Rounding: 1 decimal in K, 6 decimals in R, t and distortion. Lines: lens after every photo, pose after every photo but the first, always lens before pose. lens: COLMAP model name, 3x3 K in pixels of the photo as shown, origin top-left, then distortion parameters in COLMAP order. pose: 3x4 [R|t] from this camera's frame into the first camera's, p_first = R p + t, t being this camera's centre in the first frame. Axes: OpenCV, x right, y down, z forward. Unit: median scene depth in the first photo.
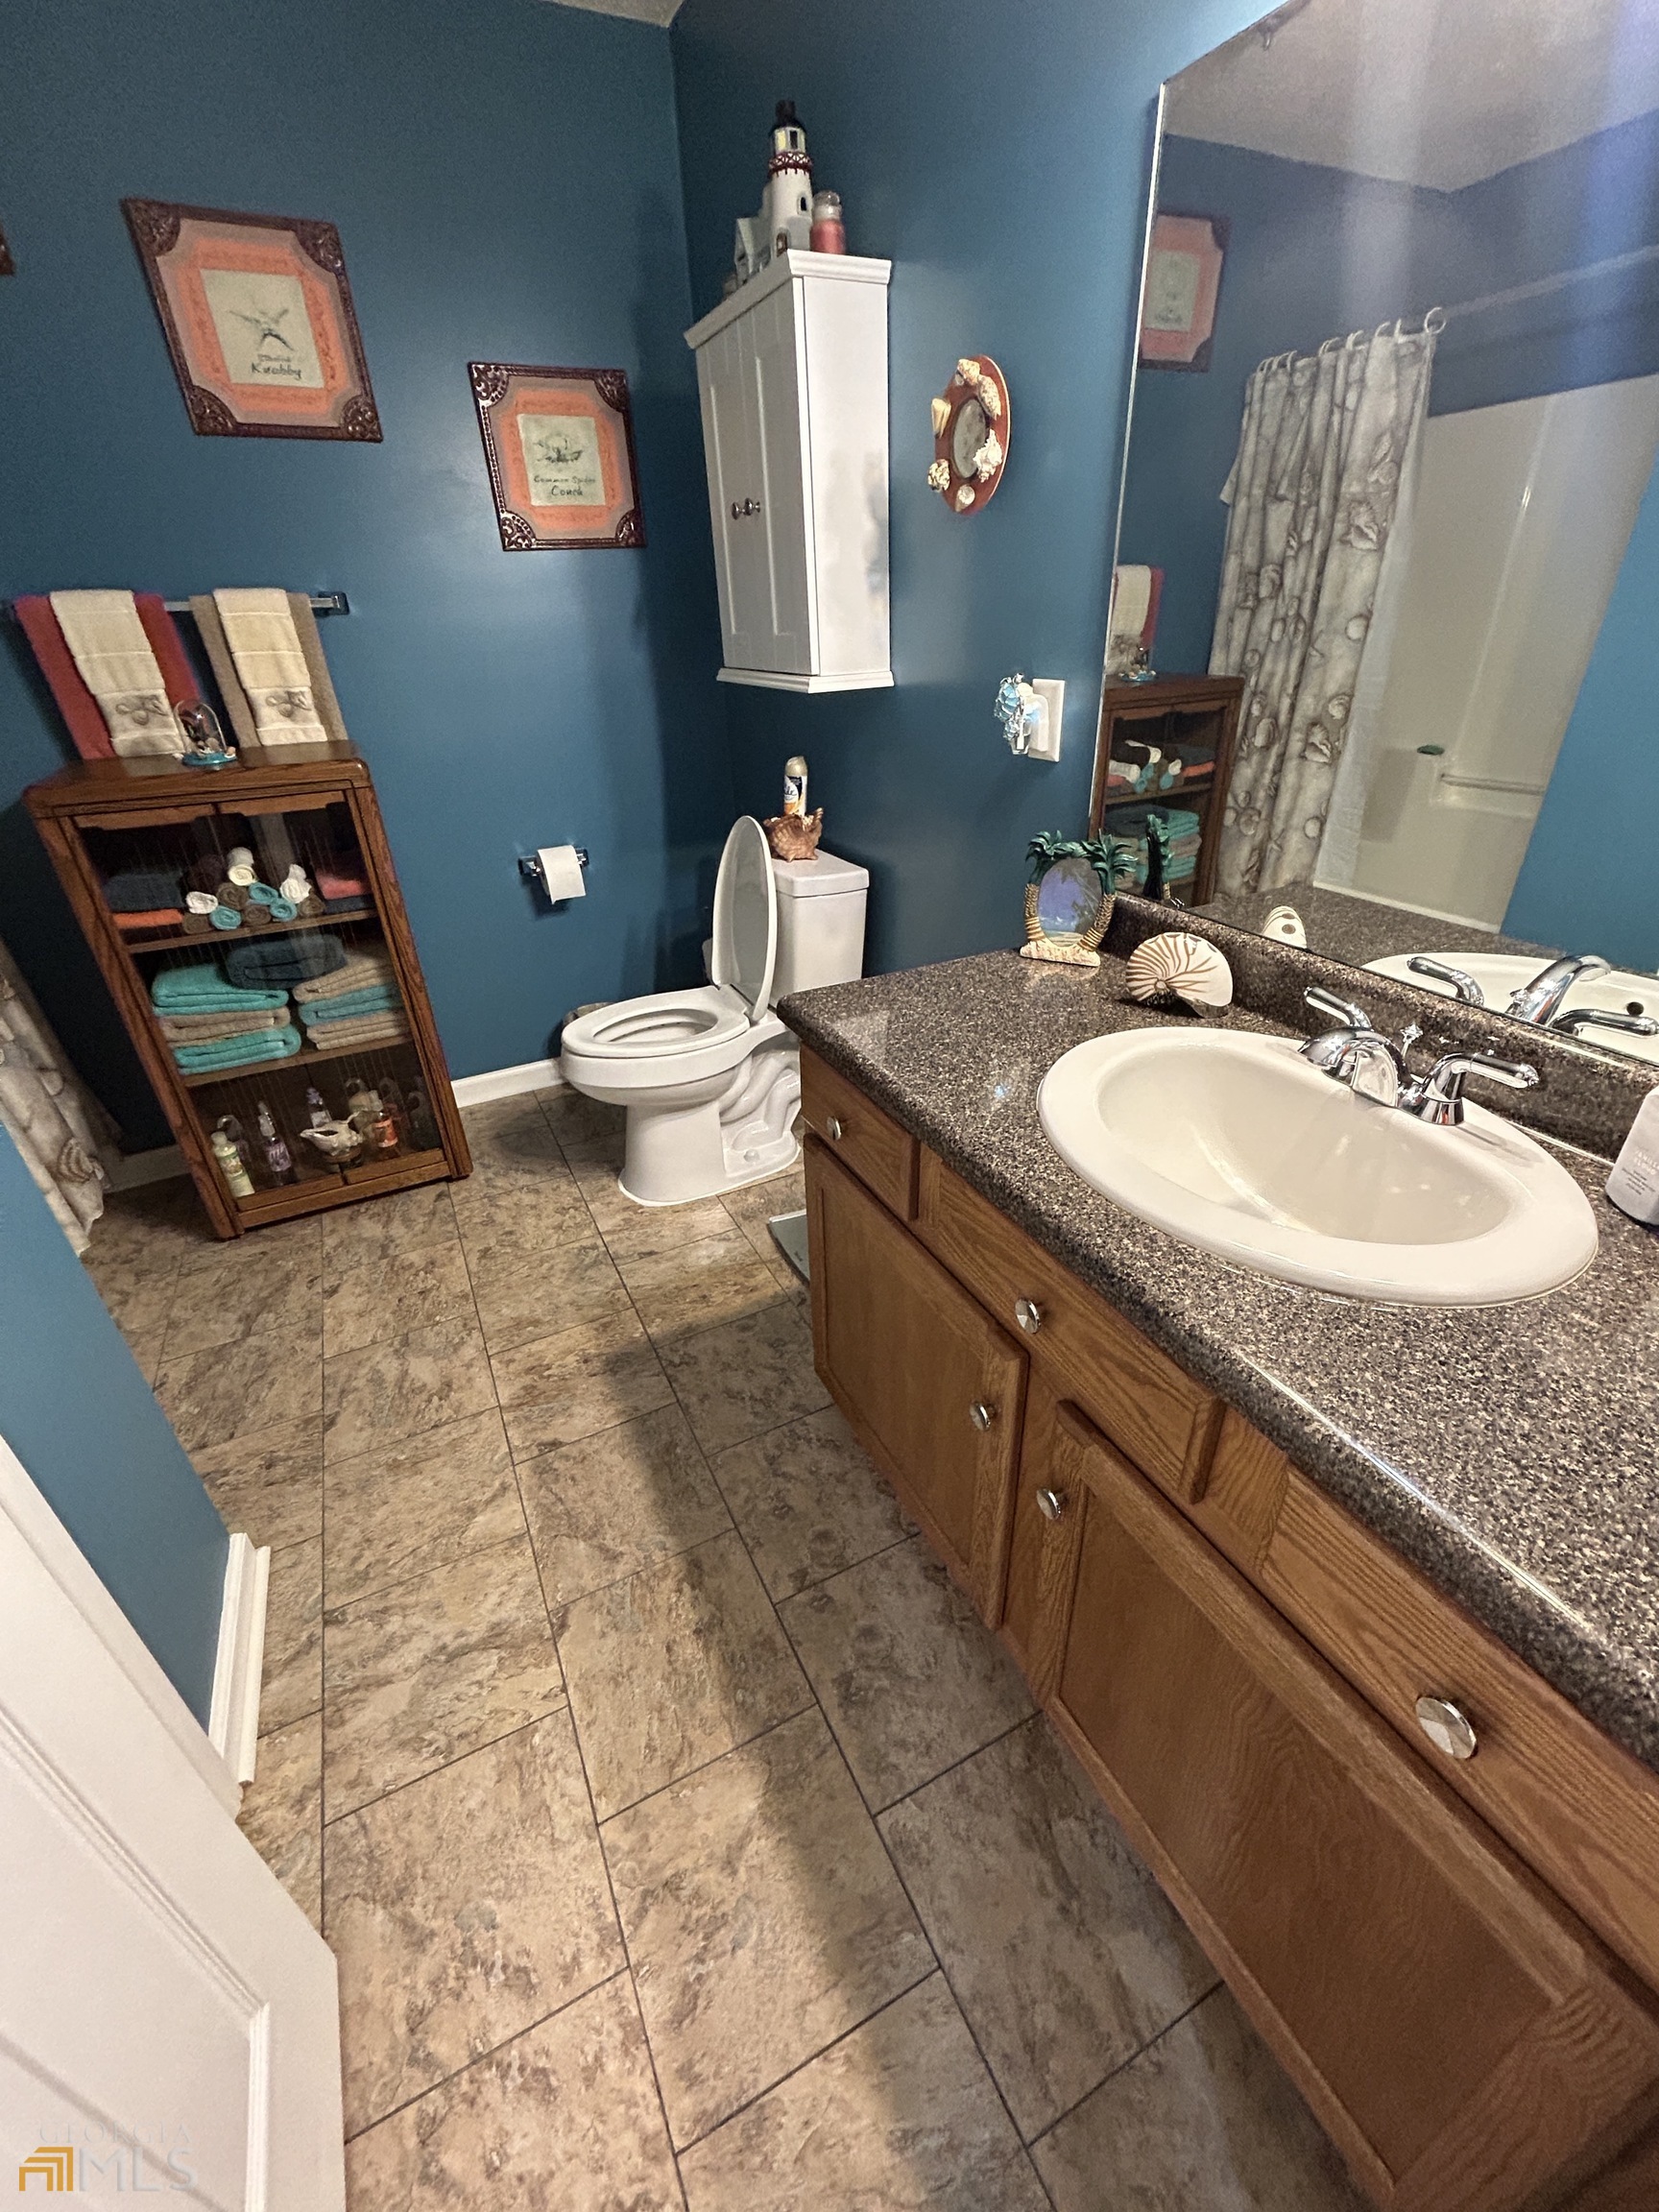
lens RADIAL K [[897.9, 0, 835.6], [0, 897.9, 1104.5], [0, 0, 1]] dist [-0.007640, 0.004653]
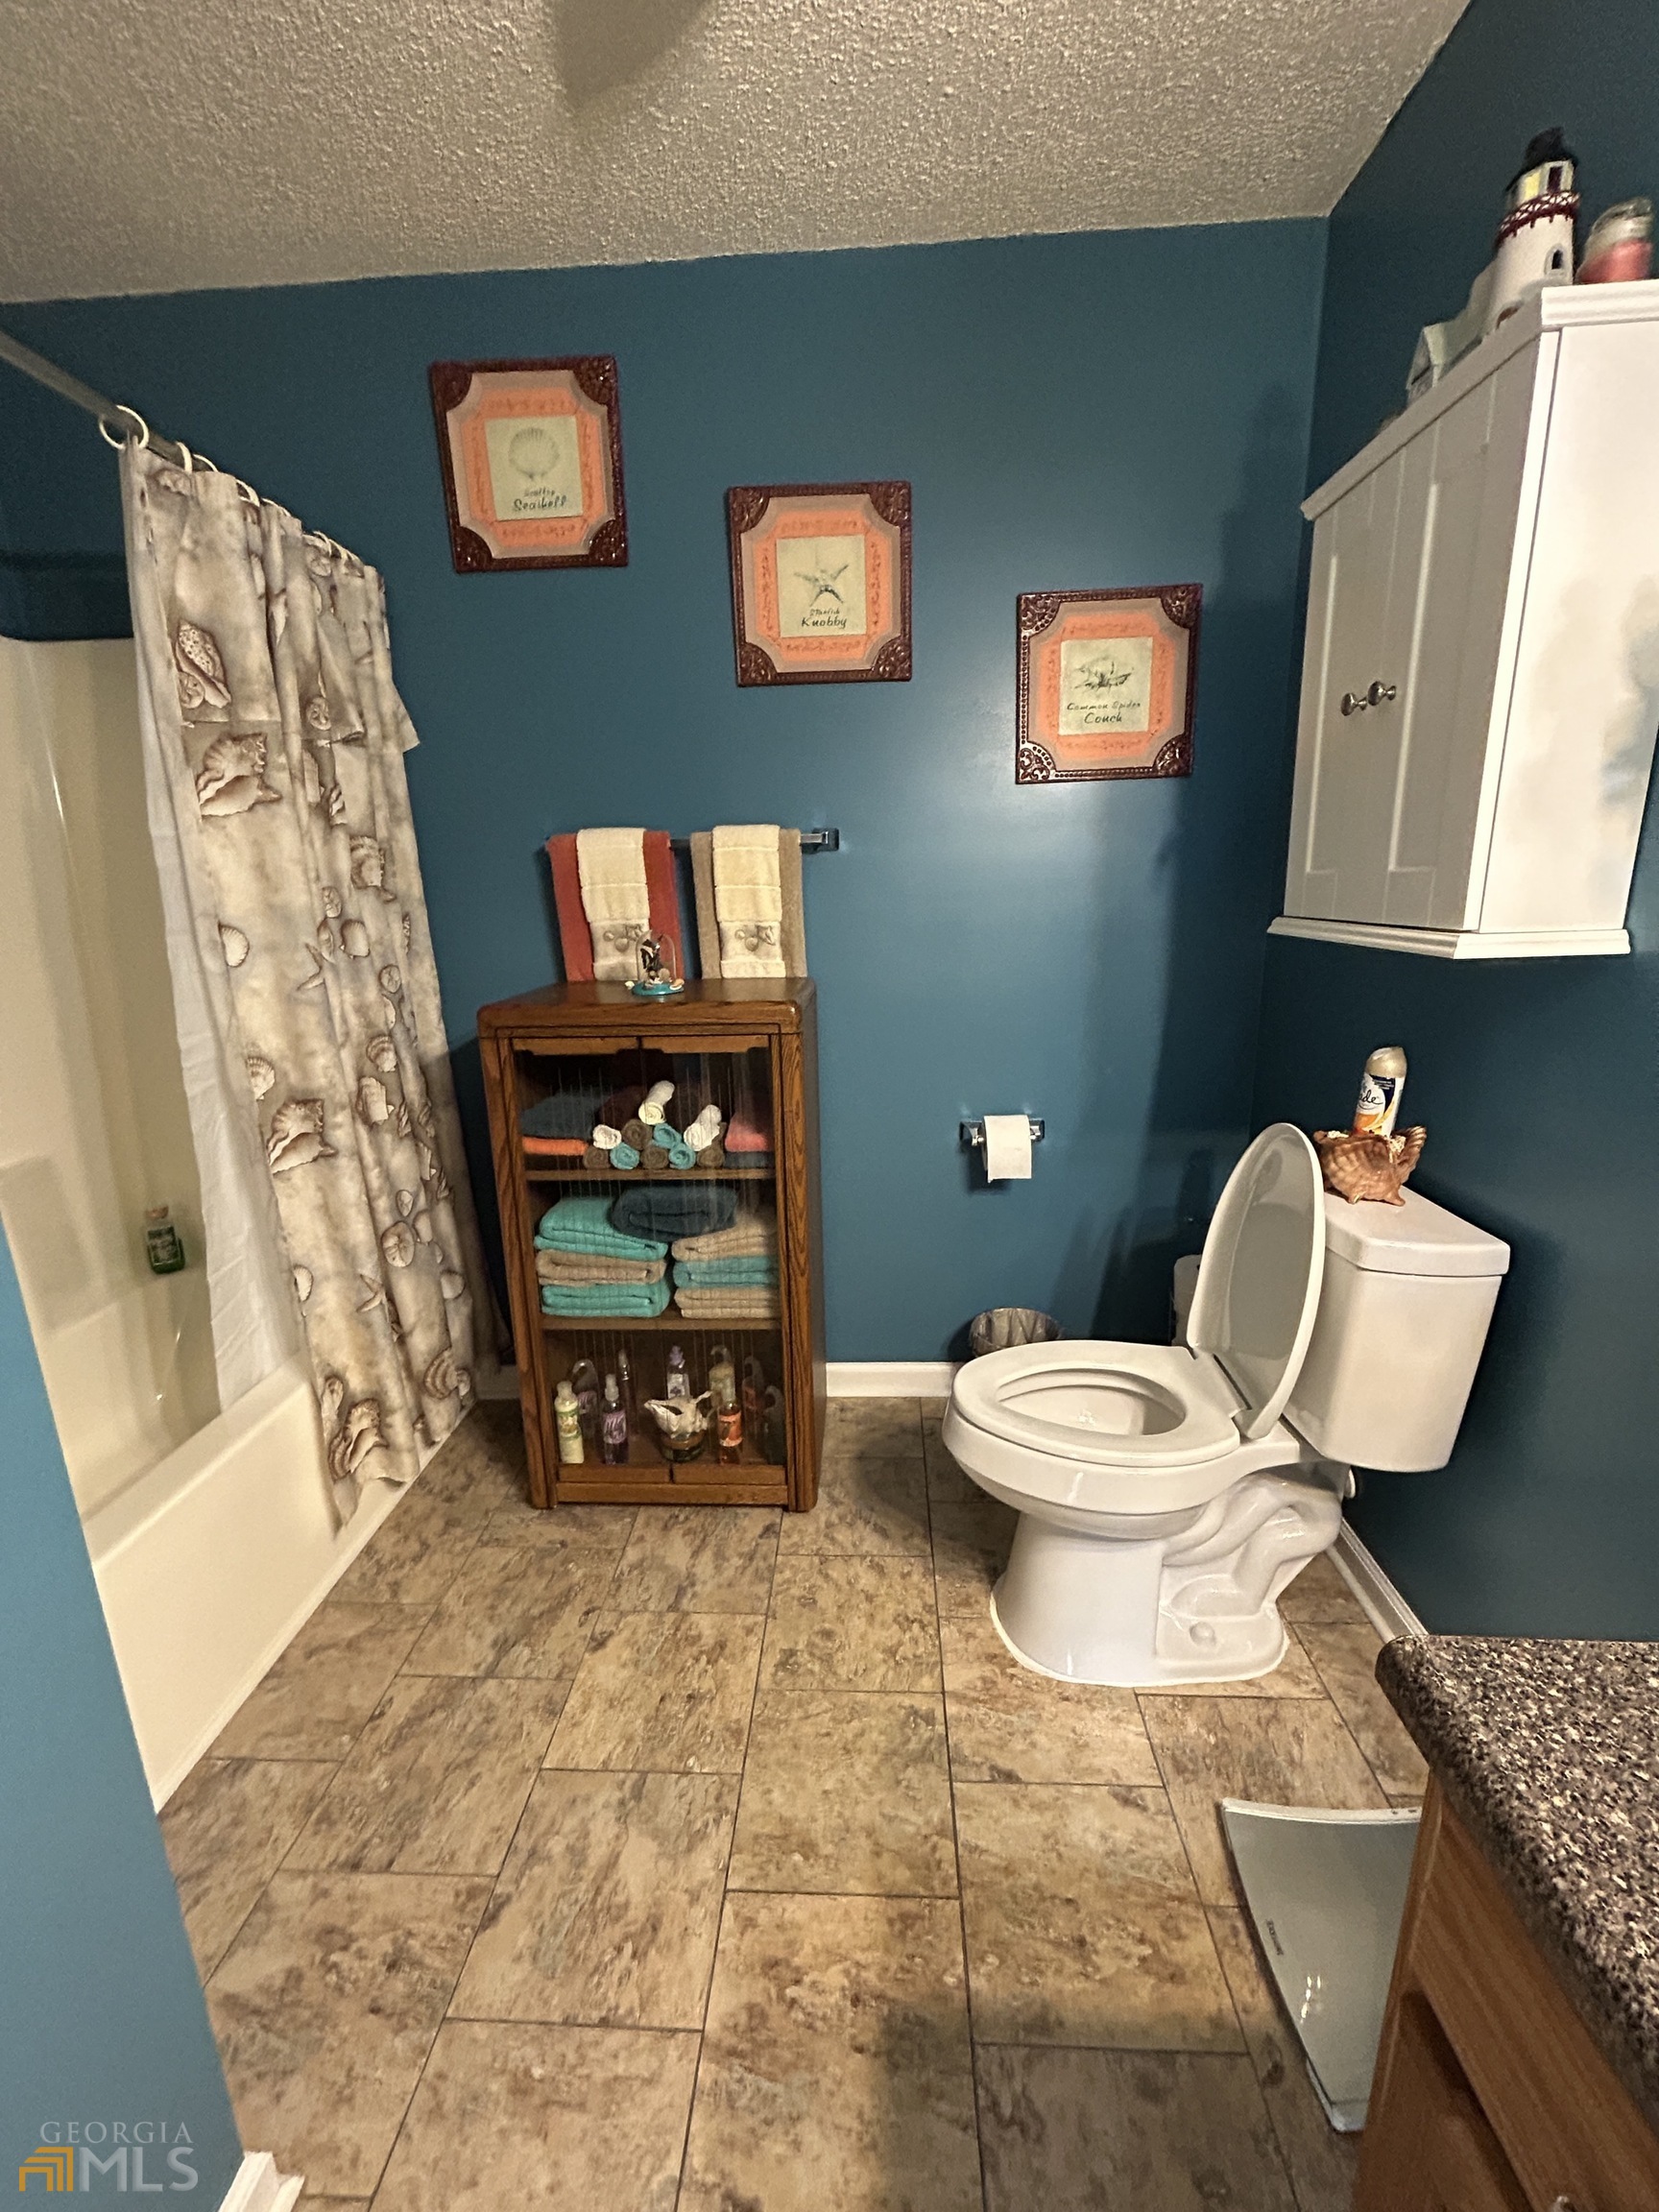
lens RADIAL K [[897.9, 0, 835.6], [0, 897.9, 1104.5], [0, 0, 1]] dist [-0.007640, 0.004653]
pose [[0.868584, 0.128770, -0.478518, -0.074743], [-0.242127, 0.952812, -0.183096, -0.135106], [0.432361, 0.274896, 0.858776, 0.289832]]
